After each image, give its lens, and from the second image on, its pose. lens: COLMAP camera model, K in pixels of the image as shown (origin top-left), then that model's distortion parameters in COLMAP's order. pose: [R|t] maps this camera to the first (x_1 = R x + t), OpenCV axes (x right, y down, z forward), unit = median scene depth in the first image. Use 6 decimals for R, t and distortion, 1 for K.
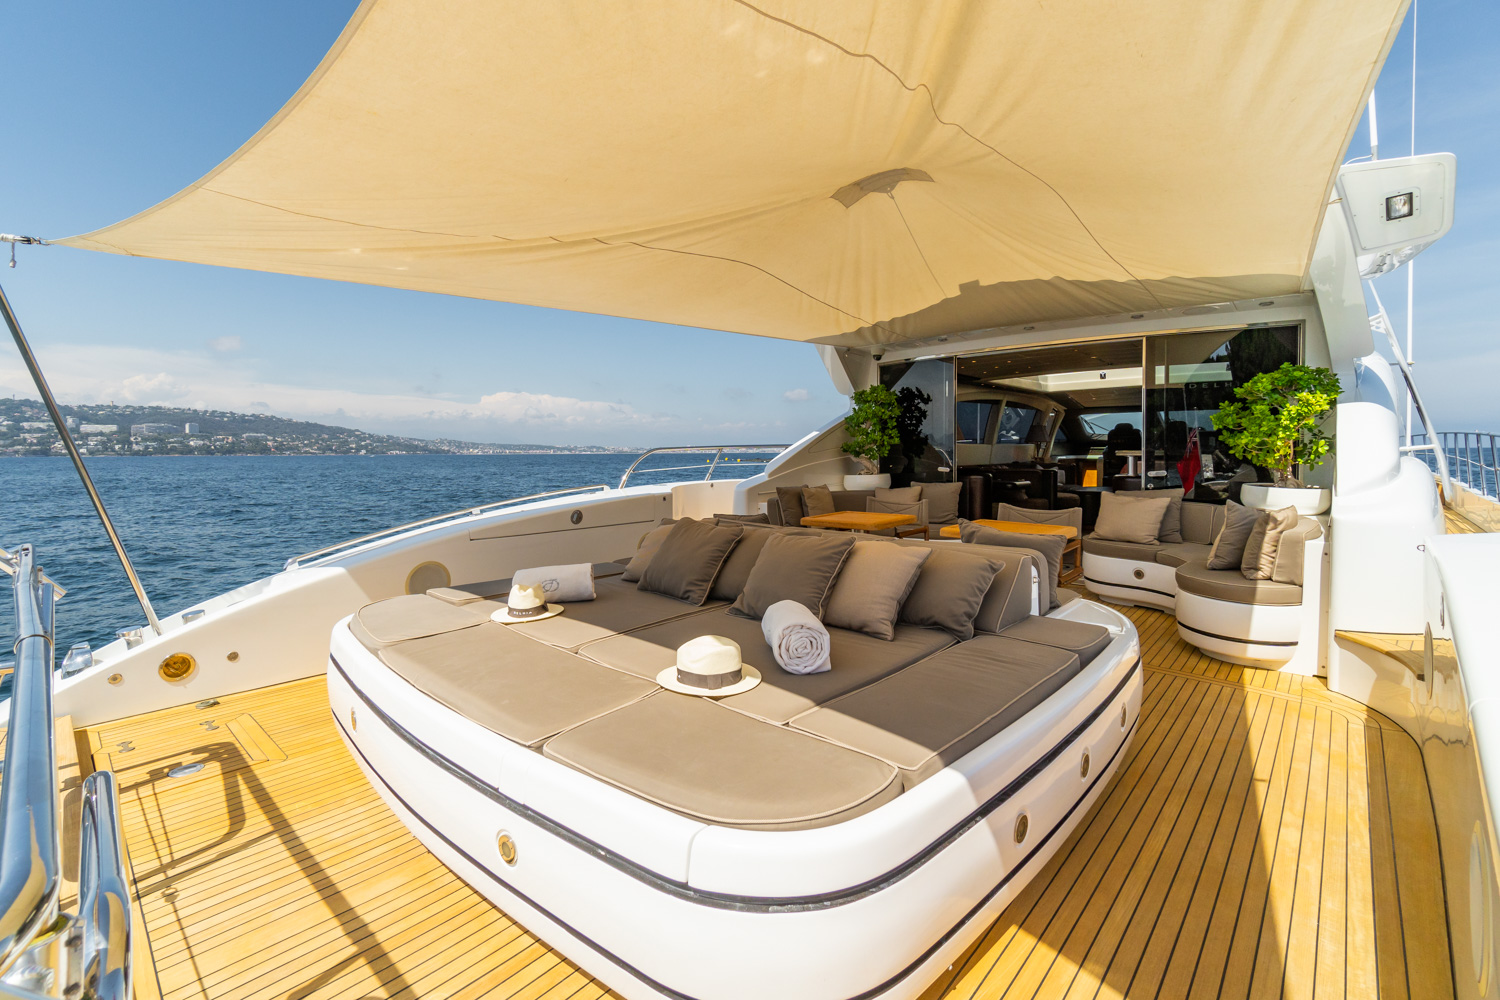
lens RADIAL K [[650.5, 0, 750.0], [0, 650.5, 500.0], [0, 0, 1]] dist [-0.015308, -0.000093]
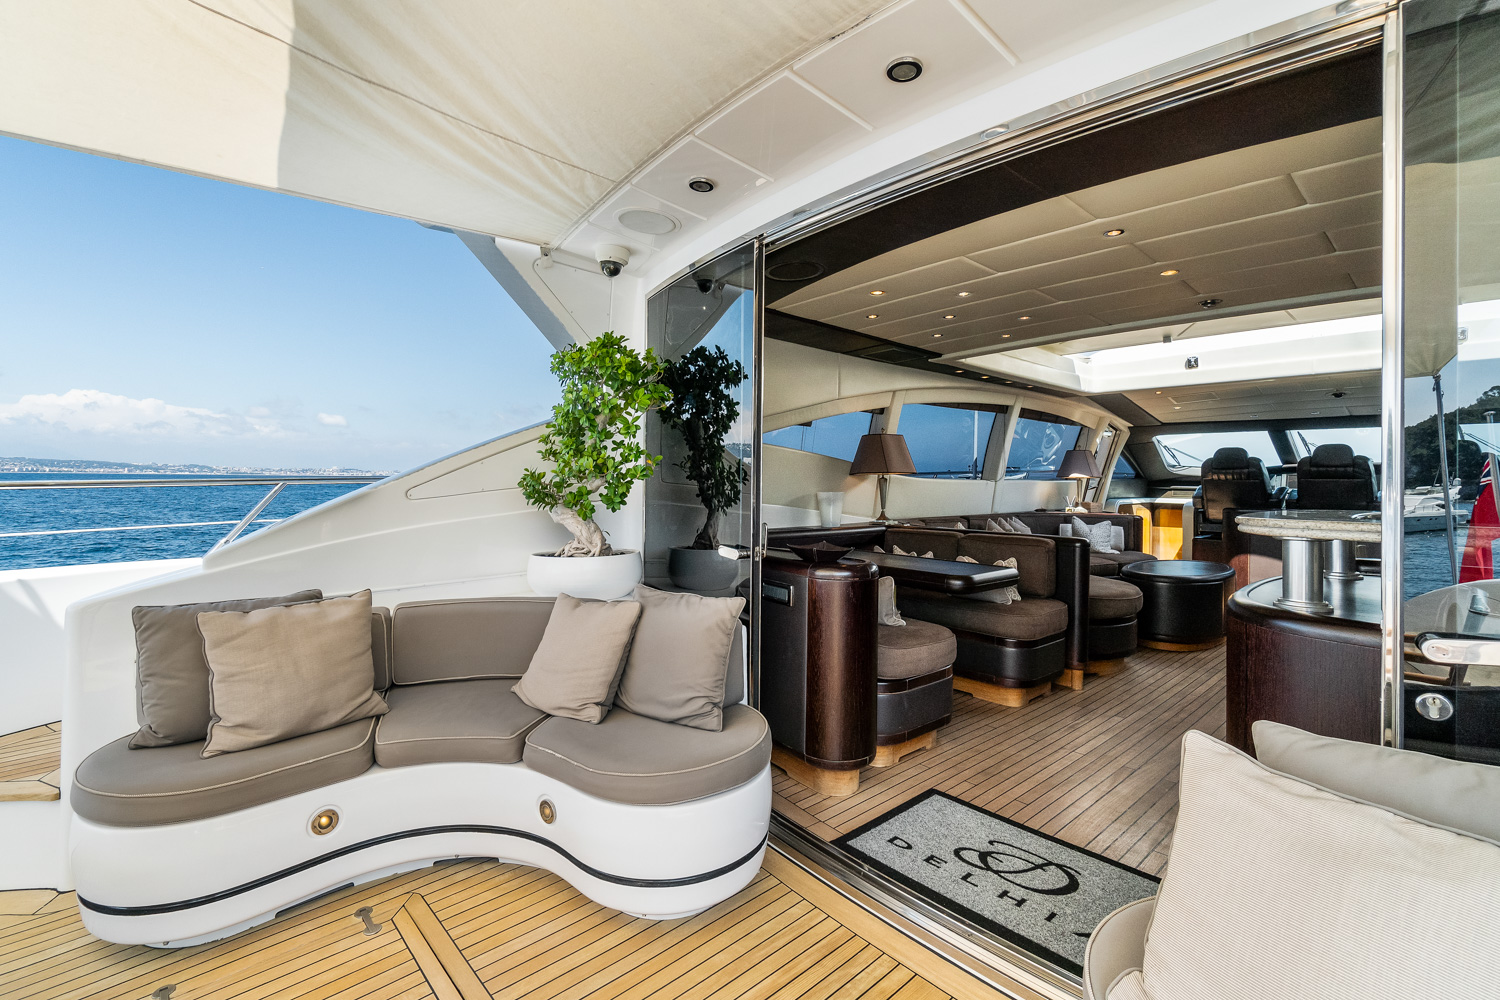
lens RADIAL K [[659.2, 0, 742.6], [0, 659.2, 475.9], [0, 0, 1]] dist [-0.009611, 0.000025]
pose [[0.994375, 0.027405, -0.102308, 0.200316], [-0.034725, 0.996909, -0.070471, -0.037149], [0.100061, 0.073627, 0.992253, 0.370380]]
